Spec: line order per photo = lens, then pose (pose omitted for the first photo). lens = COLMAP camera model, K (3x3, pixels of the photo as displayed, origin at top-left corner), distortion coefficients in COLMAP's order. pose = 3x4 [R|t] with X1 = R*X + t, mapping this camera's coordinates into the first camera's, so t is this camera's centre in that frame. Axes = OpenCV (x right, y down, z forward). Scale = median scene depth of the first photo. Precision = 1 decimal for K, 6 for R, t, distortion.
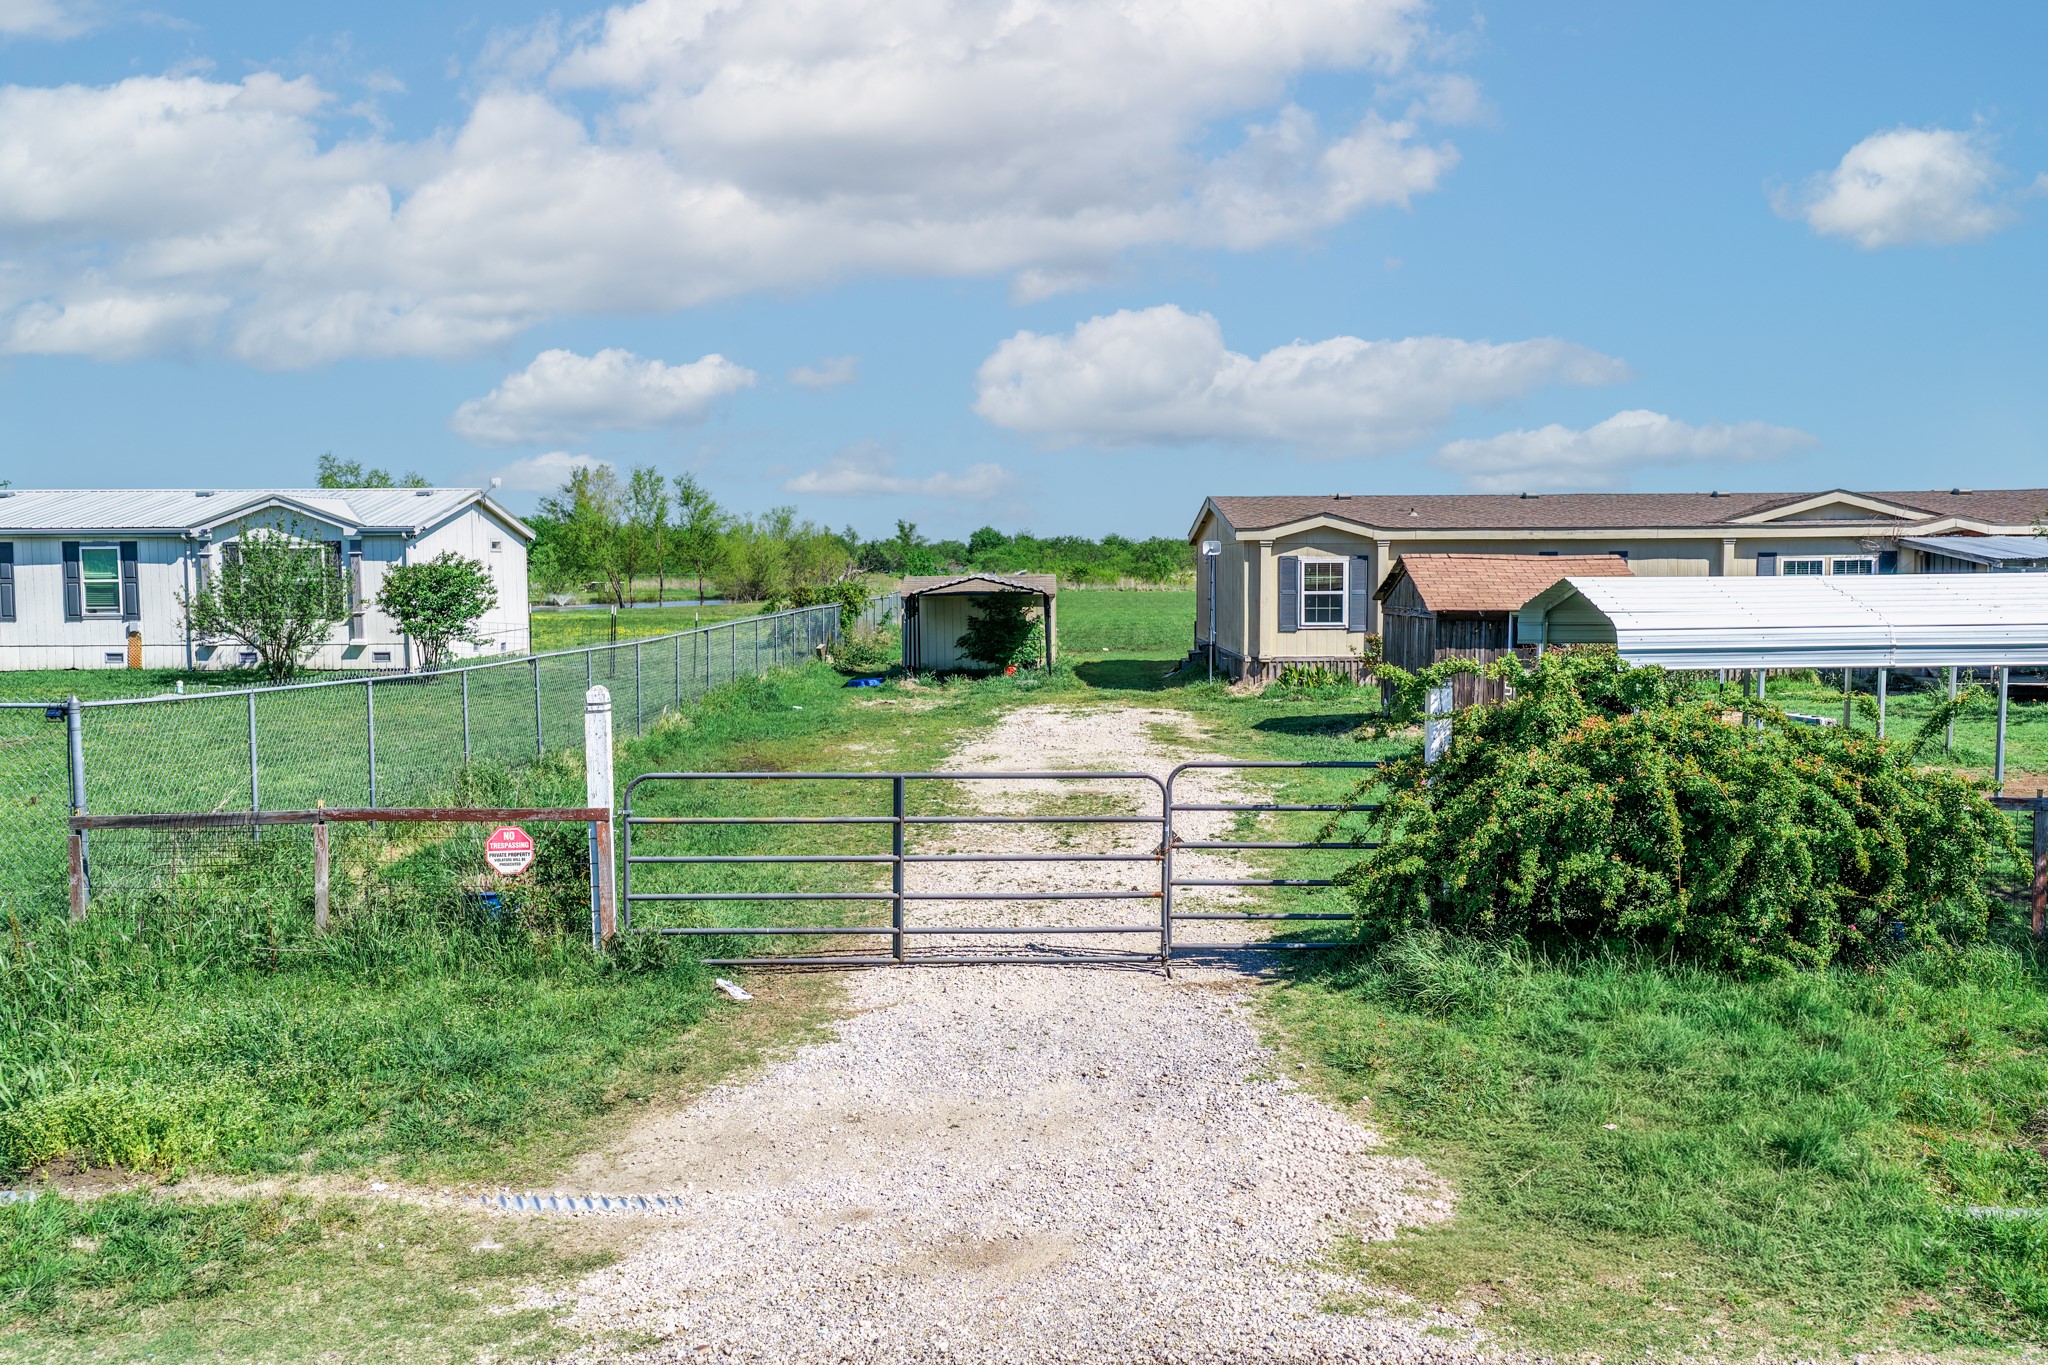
lens RADIAL K [[1701.7, 0, 1036.5], [0, 1701.7, 692.3], [0, 0, 1]] dist [-0.011816, 0.026862]
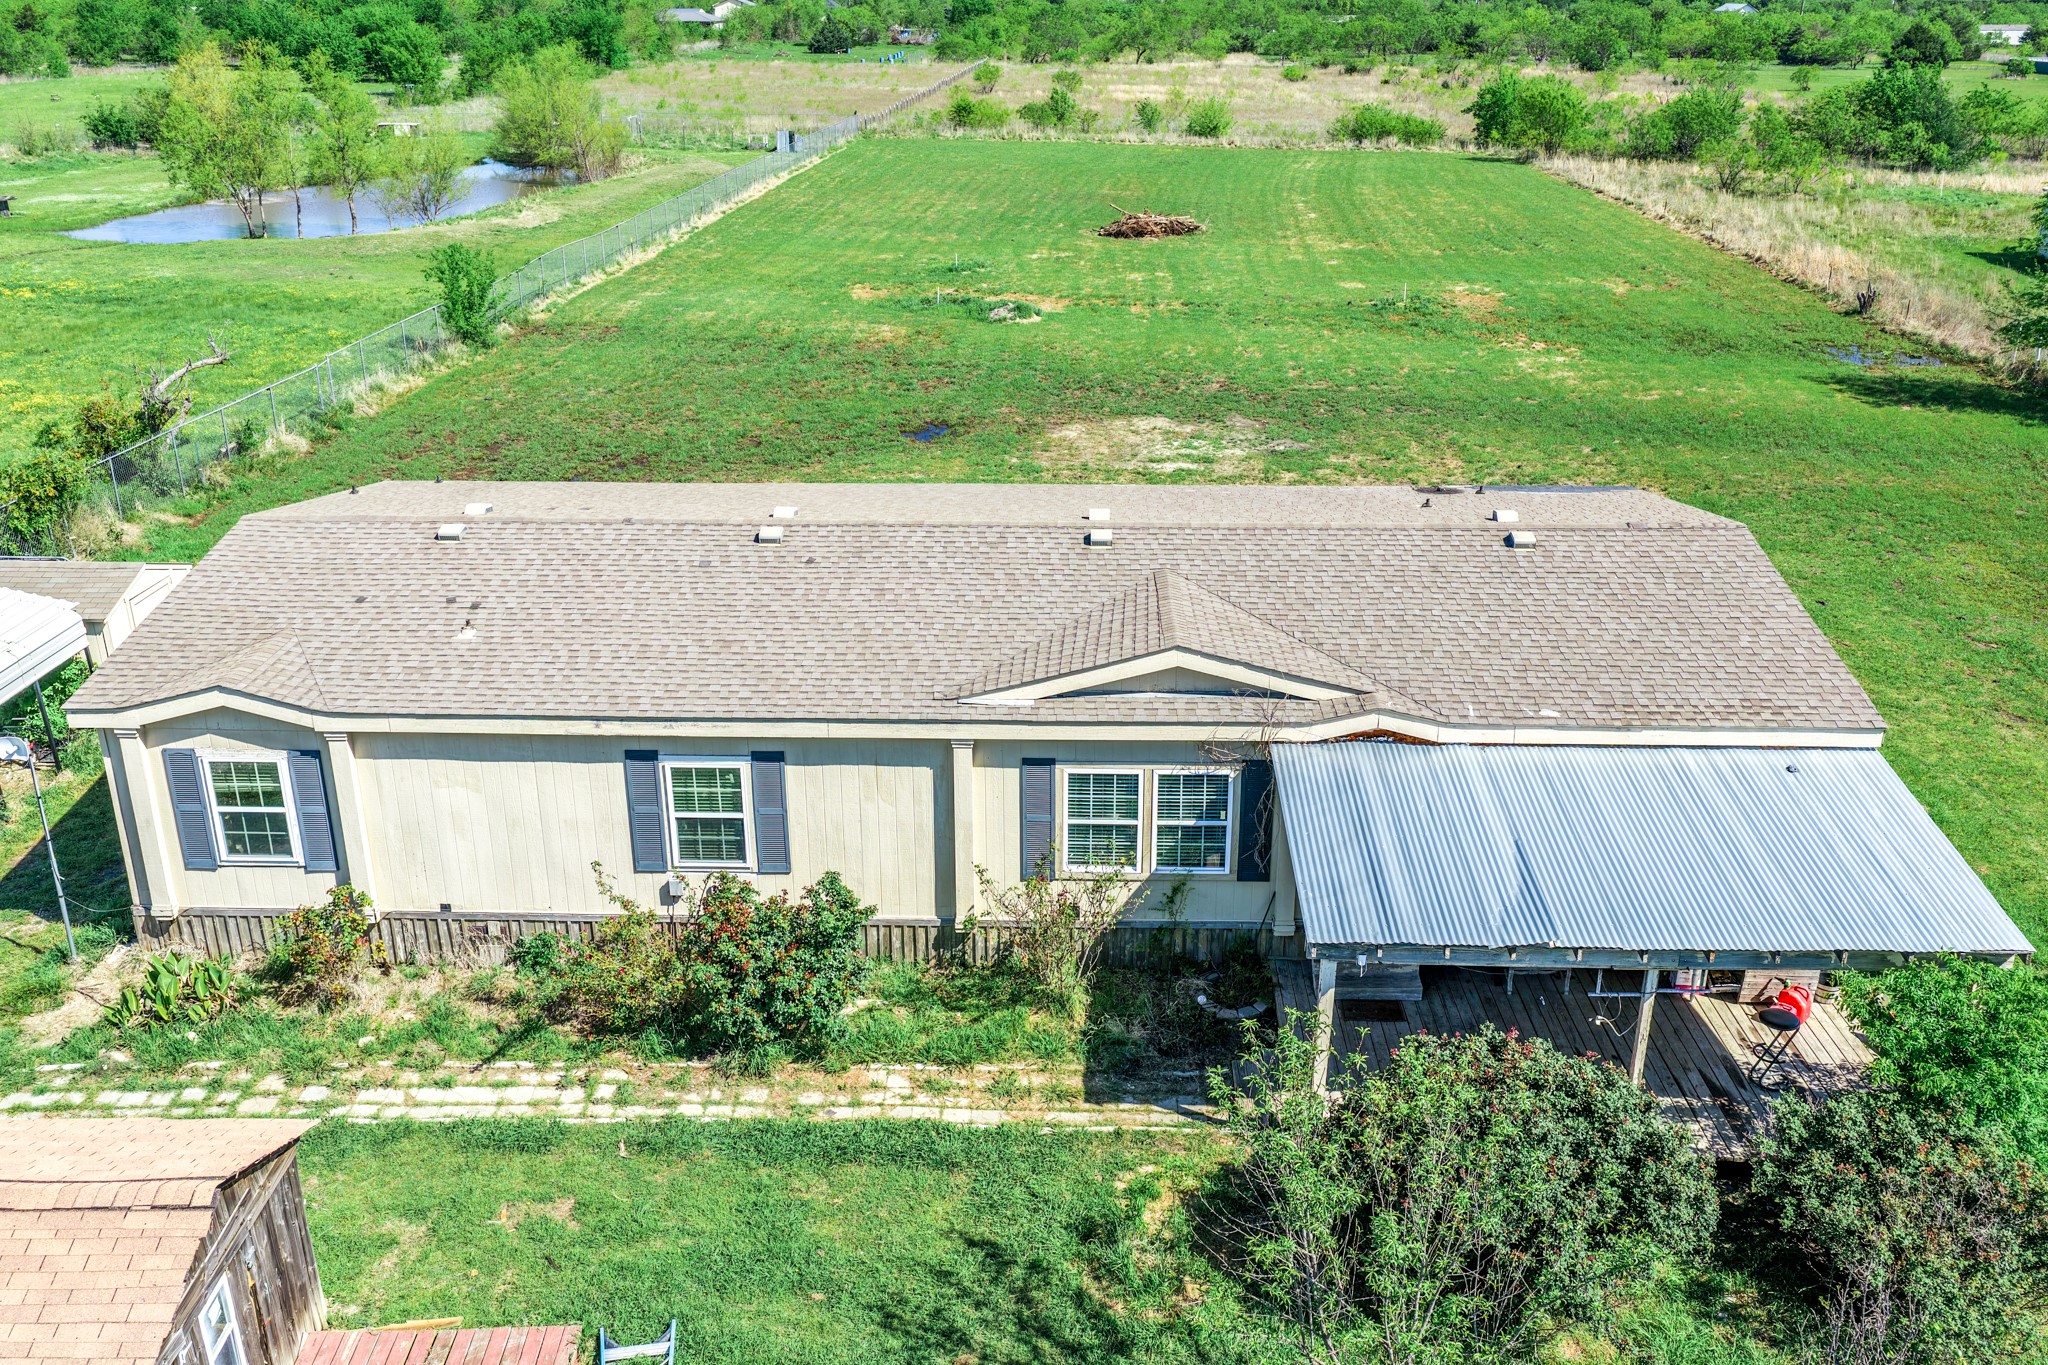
lens RADIAL K [[1745.1, 0, 1036.6], [0, 1745.1, 666.1], [0, 0, 1]] dist [-0.006757, 0.023159]
pose [[0.999261, 0.020449, -0.032538, 0.447159], [-0.010119, 0.956801, 0.290568, -0.275137], [0.037074, -0.290025, 0.956301, 0.467600]]
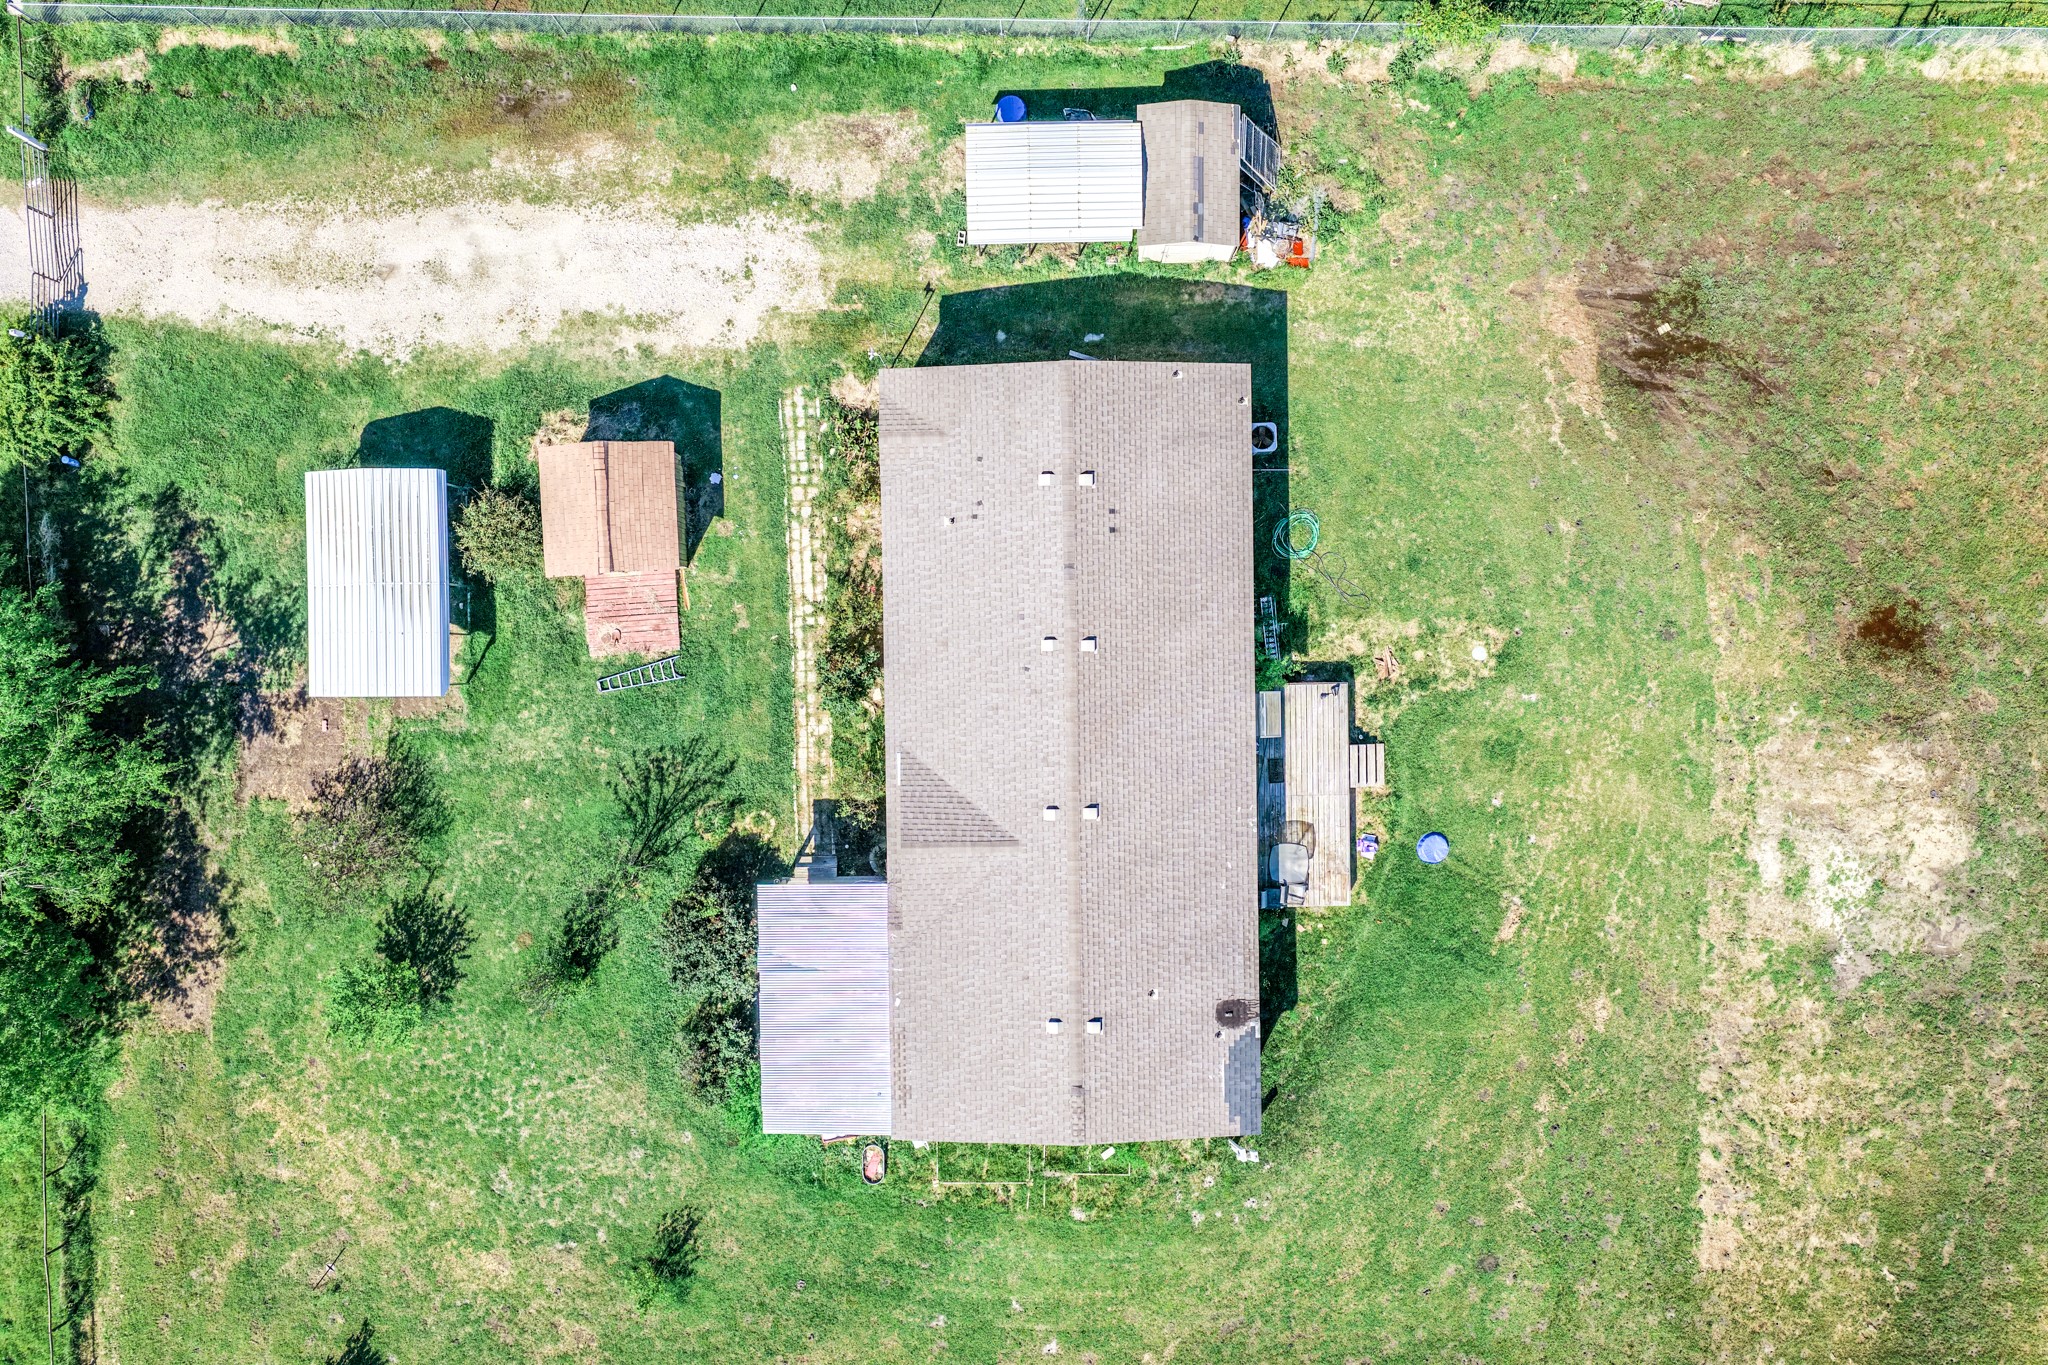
lens RADIAL K [[1692.8, 0, 1030.8], [0, 1692.8, 682.5], [0, 0, 1]] dist [-0.007440, 0.000824]
pose [[0.005826, 0.999768, 0.020742, 0.324583], [-0.066189, -0.020312, 0.997600, -1.377246], [0.997790, -0.007185, 0.066055, 1.018349]]
